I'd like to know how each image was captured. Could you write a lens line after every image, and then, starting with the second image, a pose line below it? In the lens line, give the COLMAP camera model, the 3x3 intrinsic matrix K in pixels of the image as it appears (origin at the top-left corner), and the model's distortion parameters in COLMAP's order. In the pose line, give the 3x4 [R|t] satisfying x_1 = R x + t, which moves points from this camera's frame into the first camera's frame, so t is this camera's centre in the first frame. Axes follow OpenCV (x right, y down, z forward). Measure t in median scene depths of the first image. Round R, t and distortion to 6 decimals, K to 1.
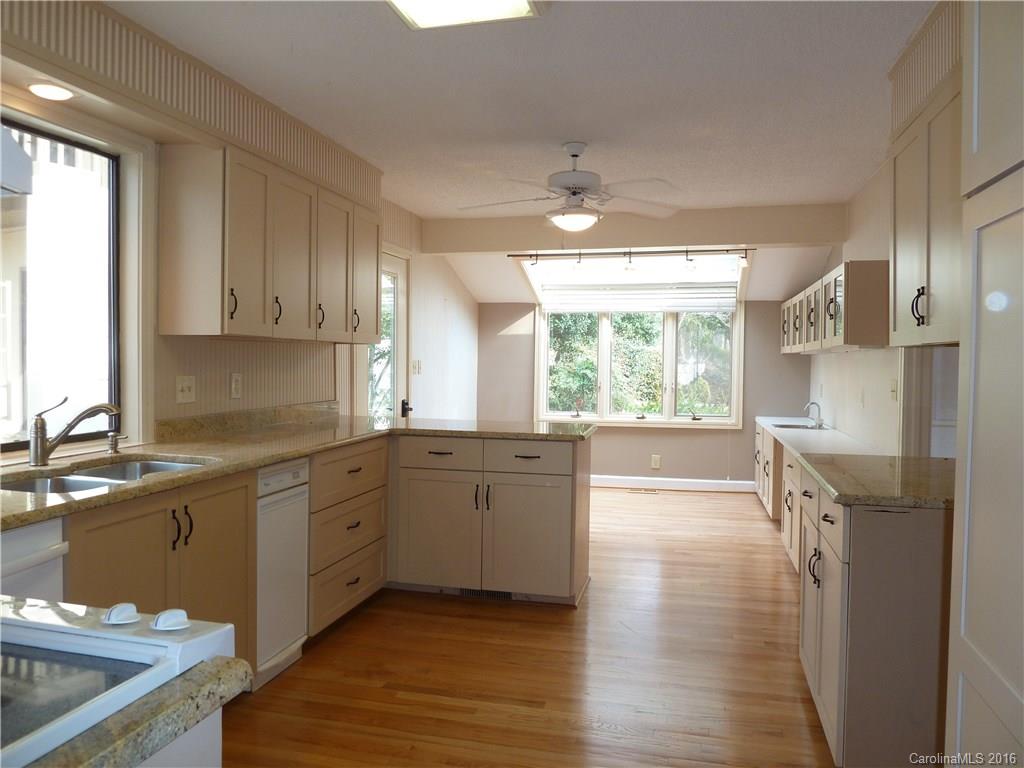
lens RADIAL K [[769.5, 0, 506.7], [0, 769.5, 381.5], [0, 0, 1]] dist [-0.030892, 0.006099]
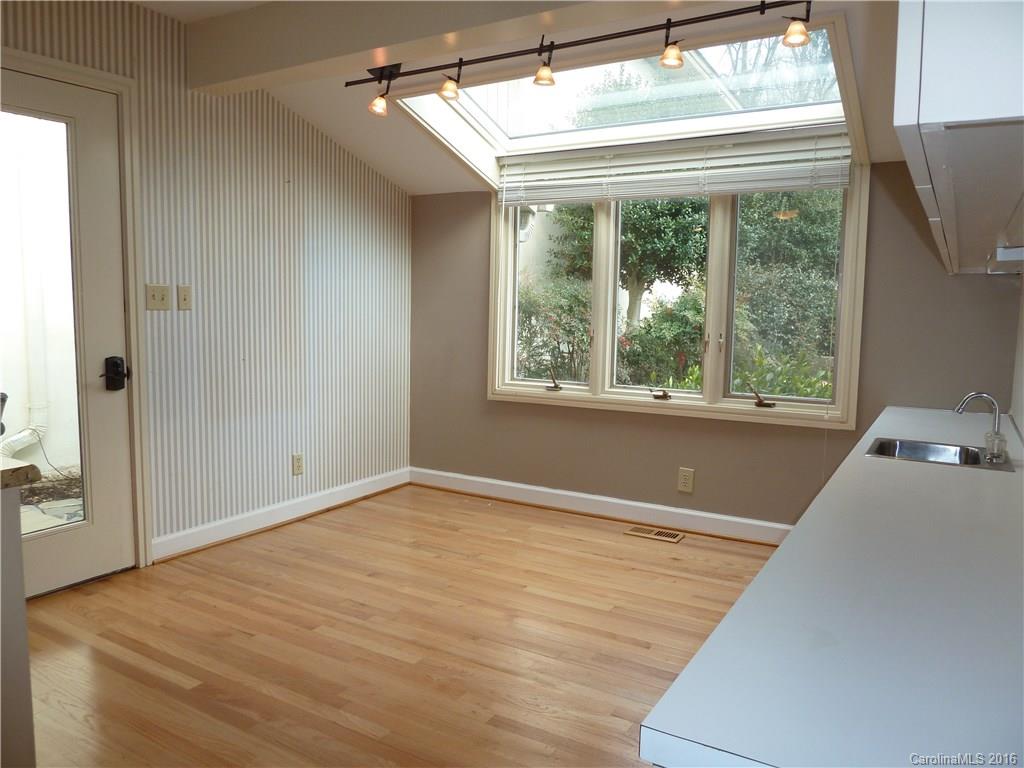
lens RADIAL K [[769.5, 0, 506.7], [0, 769.5, 381.5], [0, 0, 1]] dist [-0.030892, 0.006099]
pose [[0.954203, 0.035842, -0.297005, 0.231135], [-0.014021, 0.997064, 0.075276, -0.002742], [0.298831, -0.067664, 0.951904, 0.456746]]
